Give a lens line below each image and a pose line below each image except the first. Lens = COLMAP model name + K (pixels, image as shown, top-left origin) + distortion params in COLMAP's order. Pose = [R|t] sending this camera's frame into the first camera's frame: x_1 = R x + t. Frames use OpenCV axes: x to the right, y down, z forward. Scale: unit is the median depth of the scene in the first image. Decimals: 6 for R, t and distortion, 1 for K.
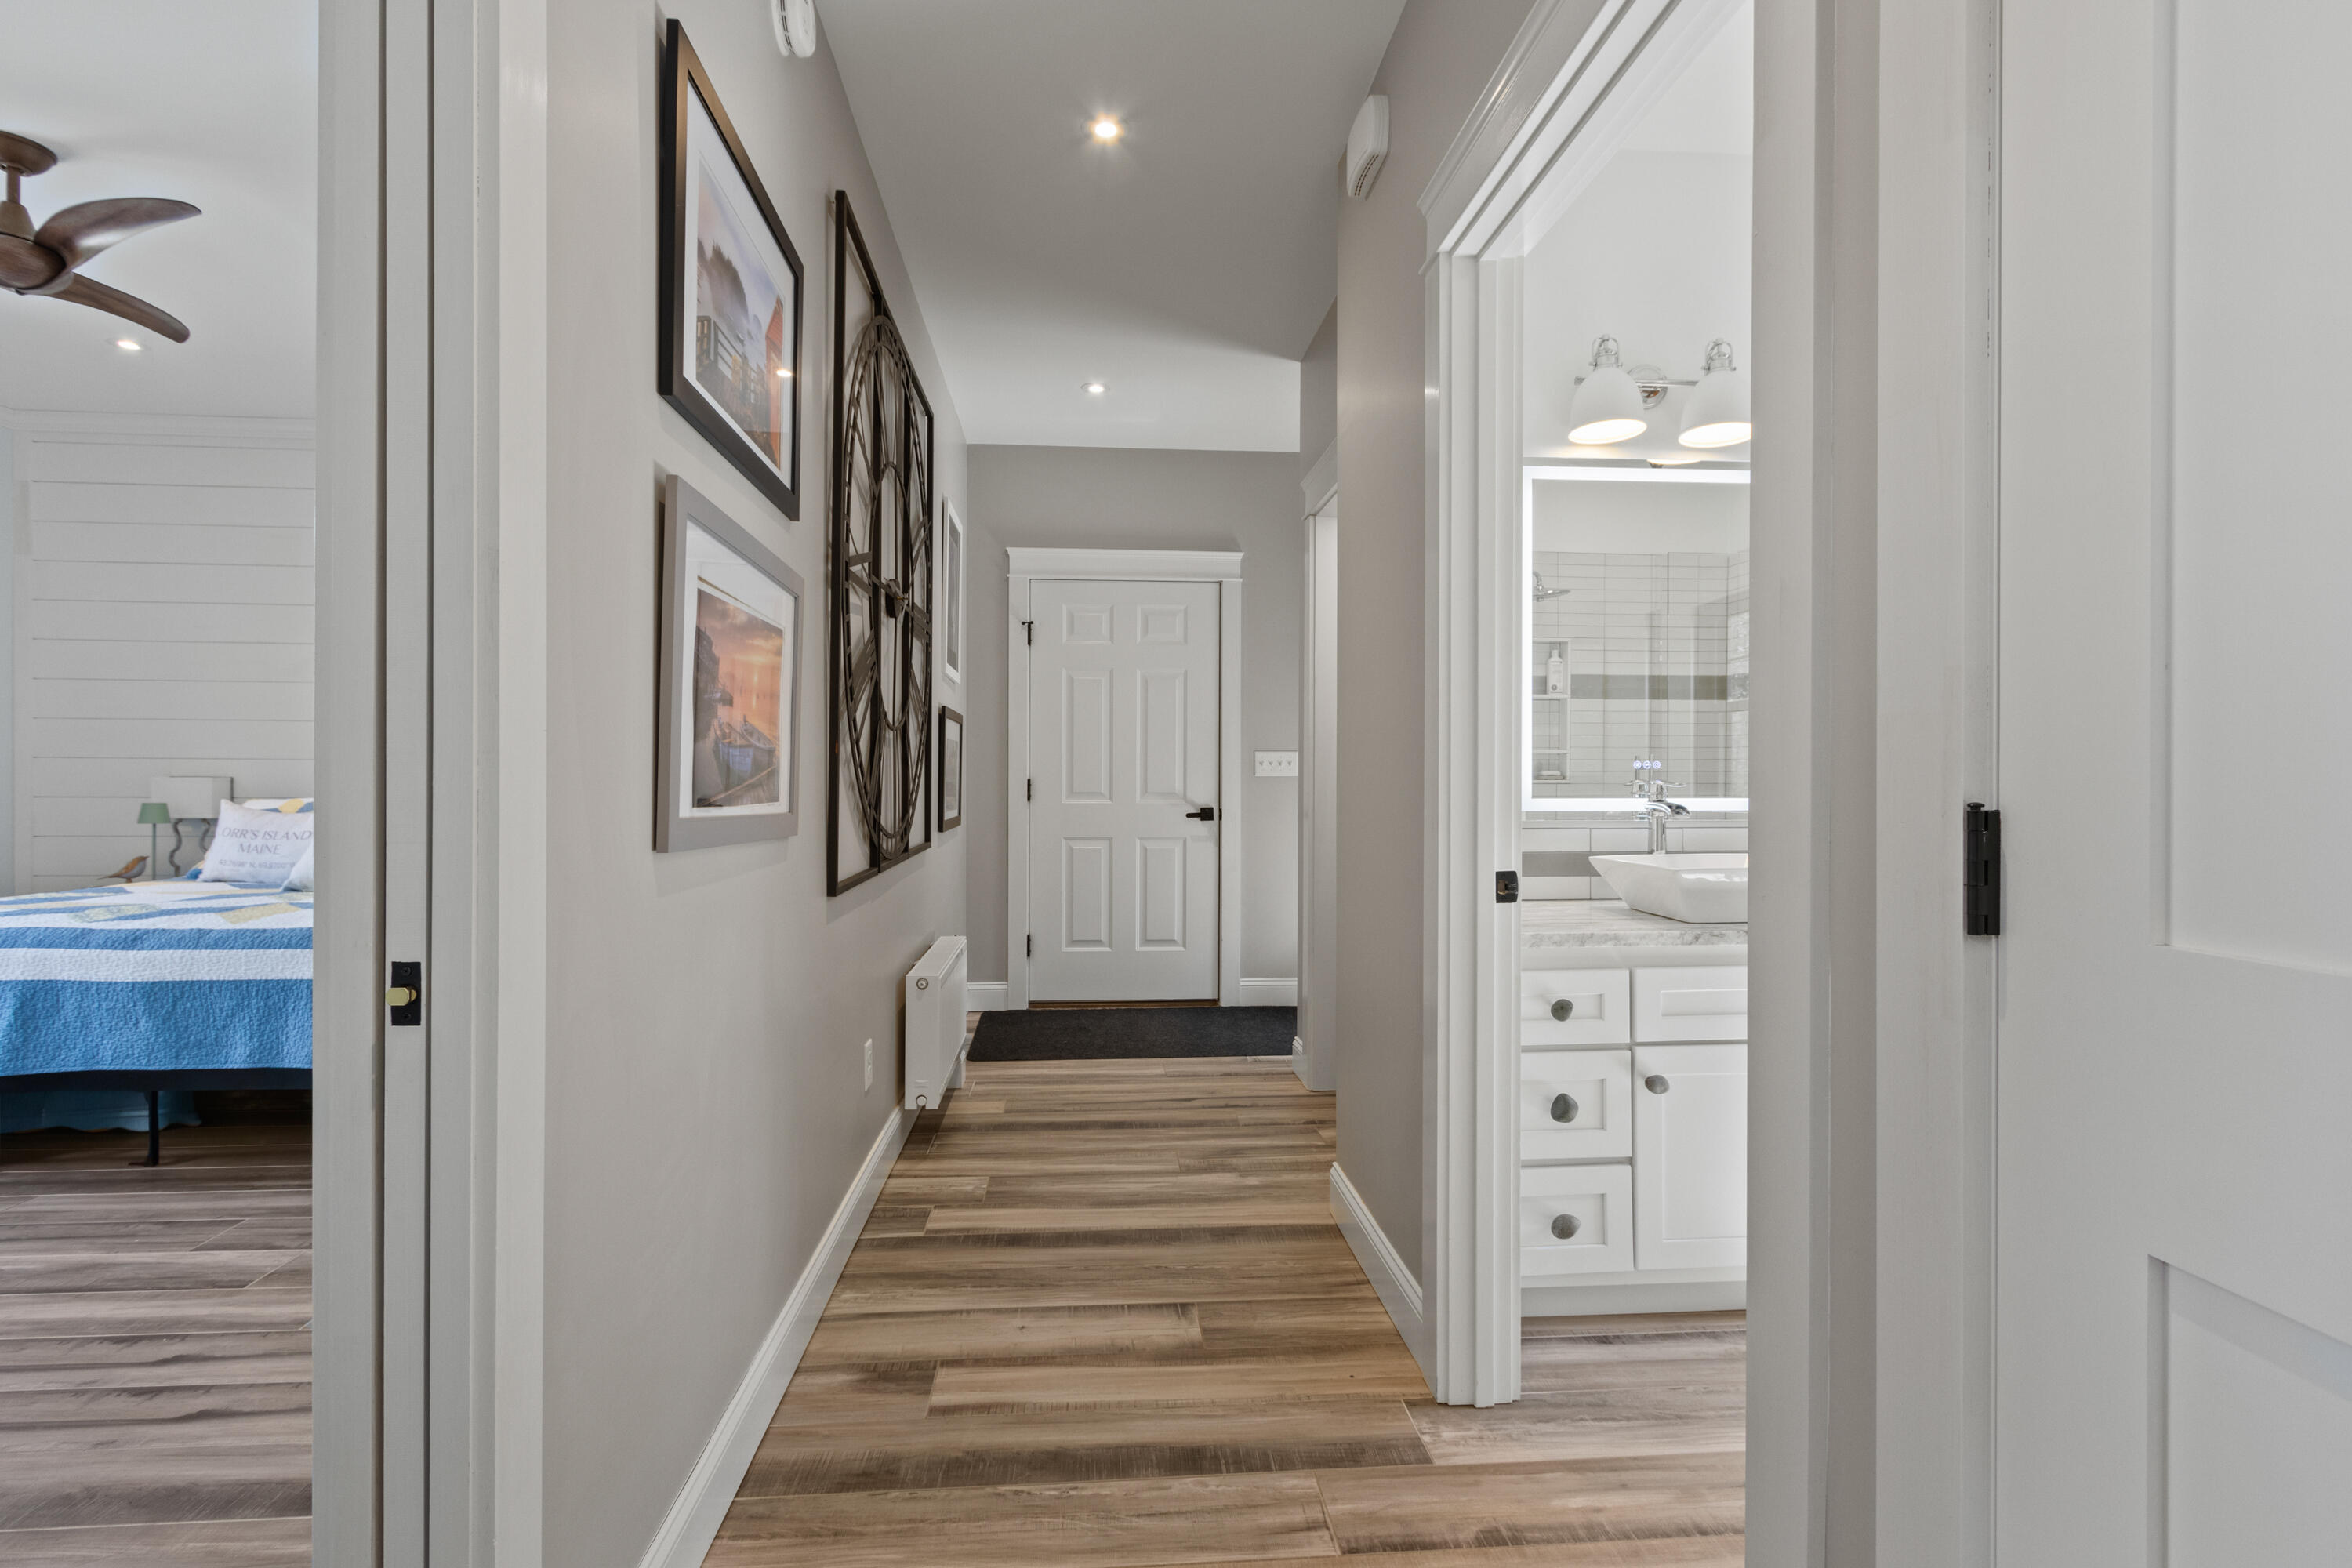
lens RADIAL K [[1129.5, 0, 1157.5], [0, 1129.5, 768.8], [0, 0, 1]] dist [-0.000287, -0.000184]
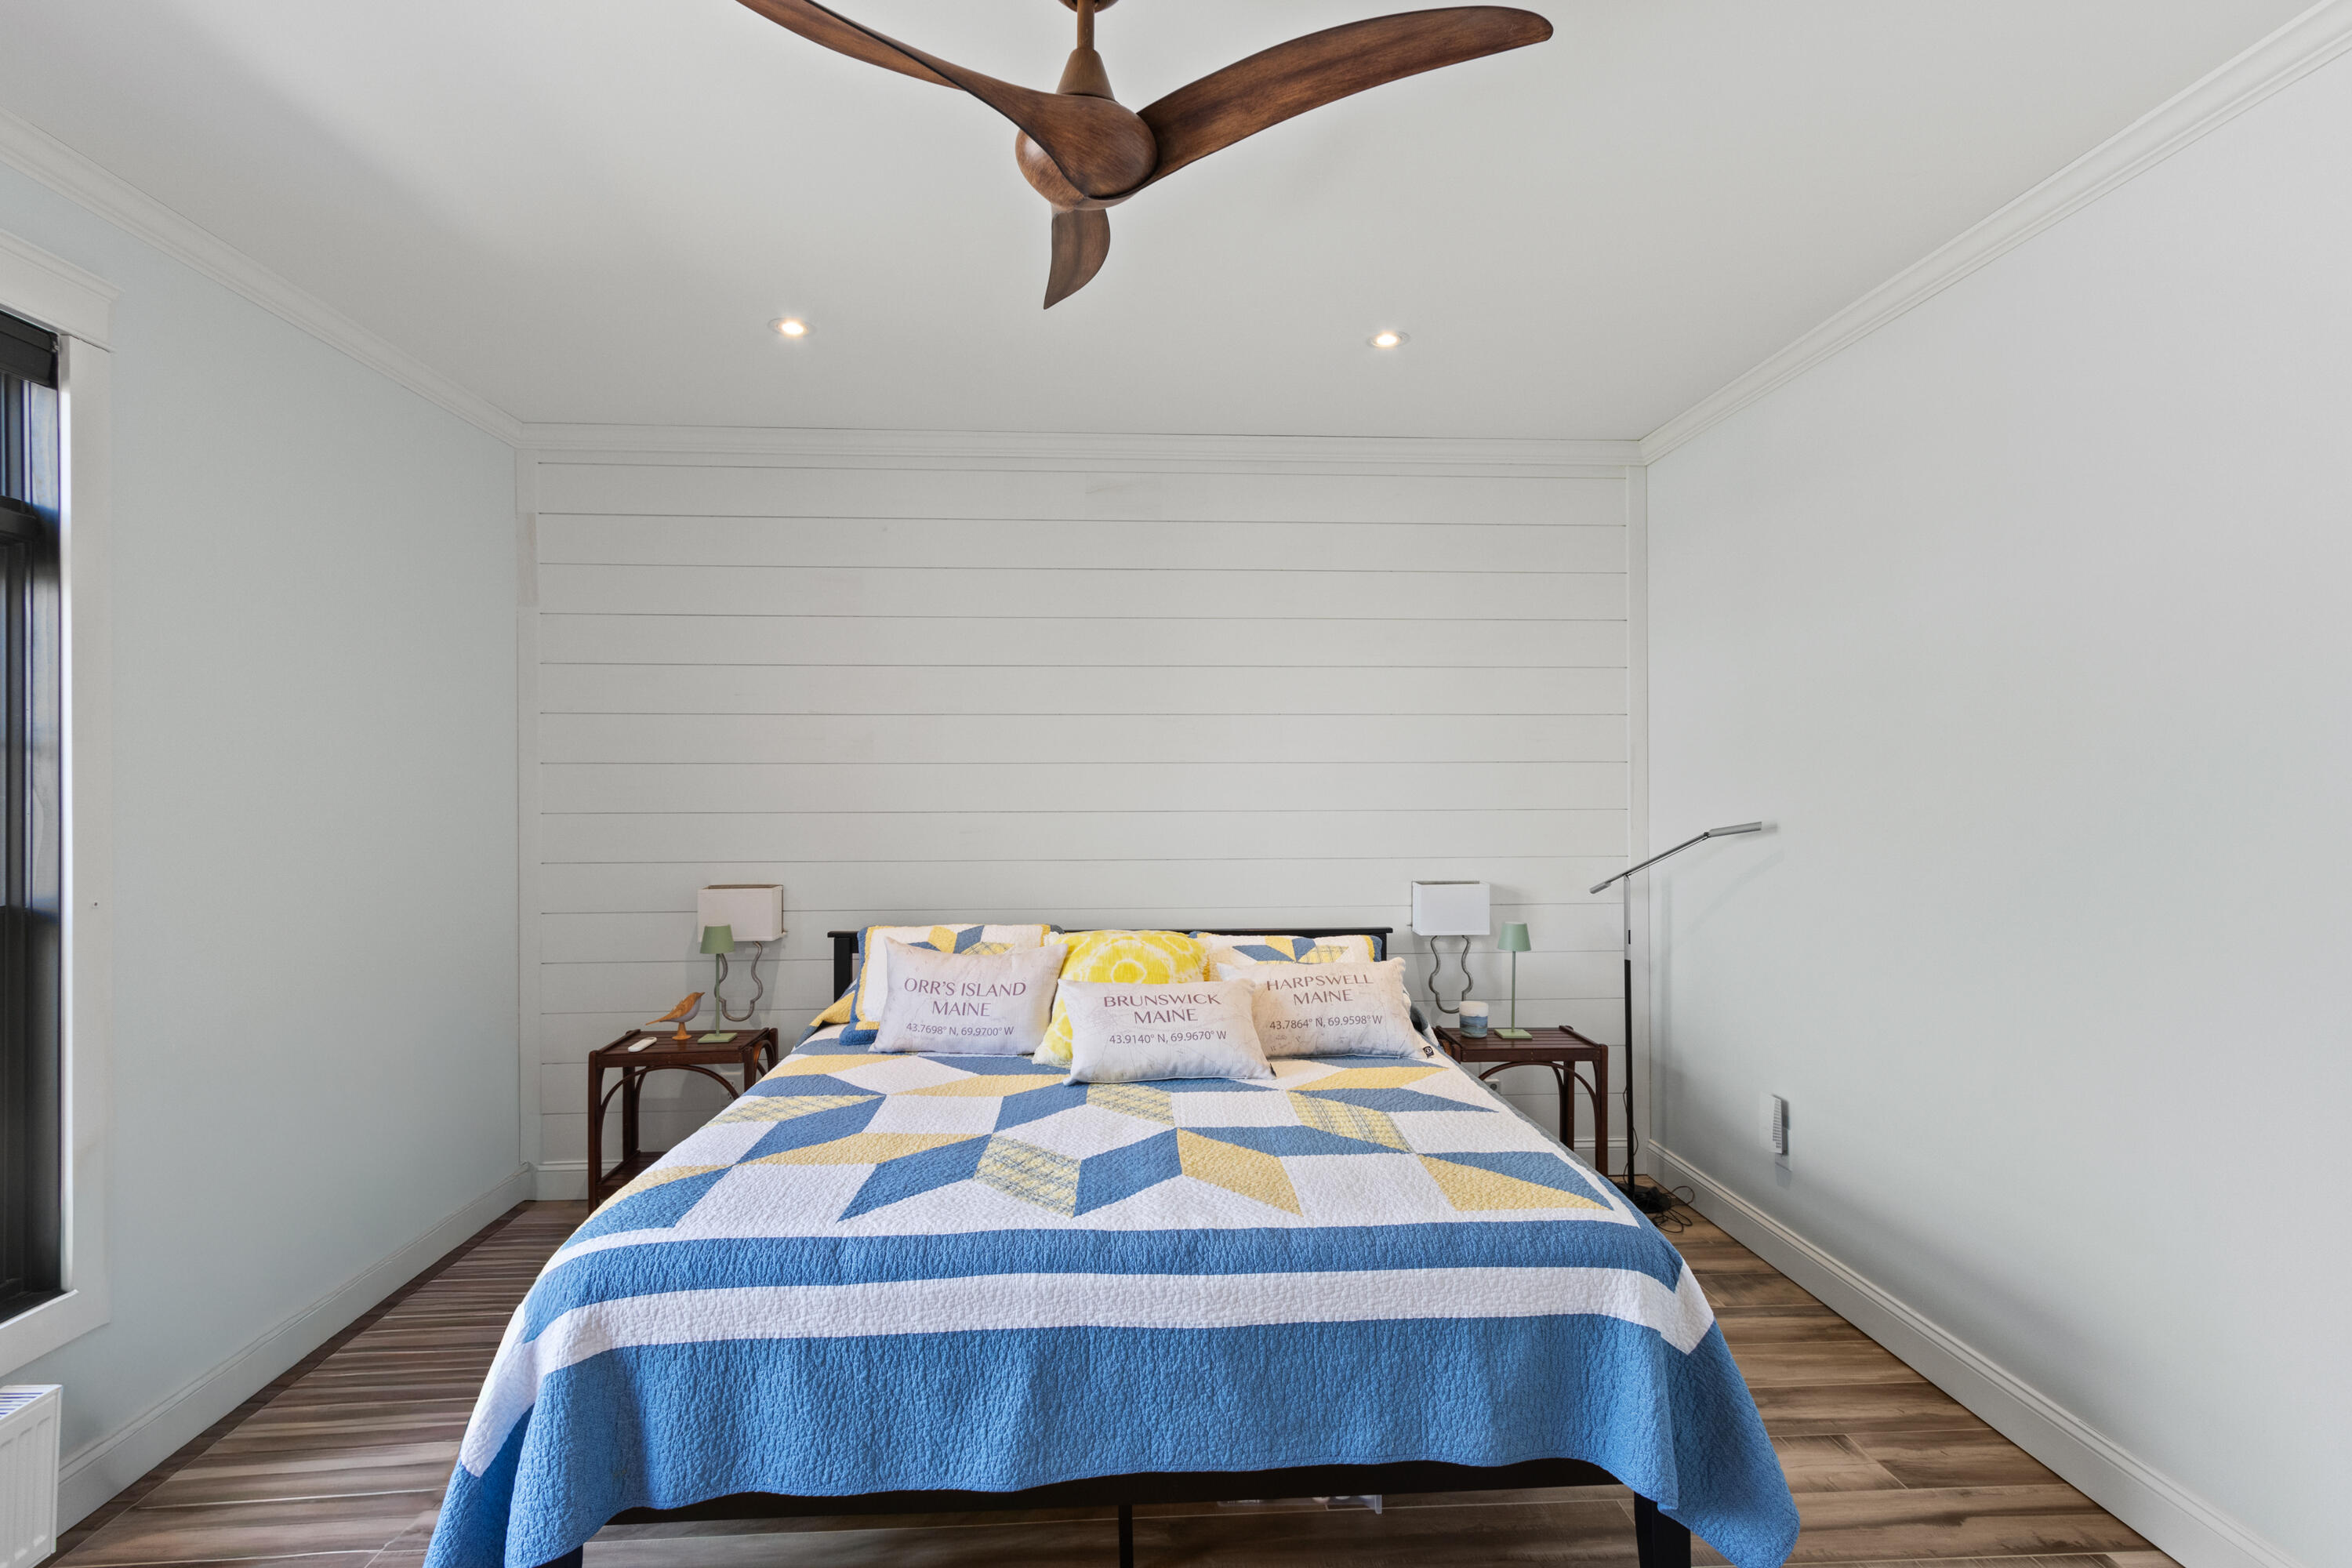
lens RADIAL K [[1107.0, 0, 1168.5], [0, 1107.0, 780.0], [0, 0, 1]] dist [0.001956, -0.000264]
pose [[0.999800, -0.005307, -0.019258, -0.905777], [0.005274, 0.999984, -0.001805, -0.107524], [0.019268, 0.001703, 0.999813, 0.392490]]
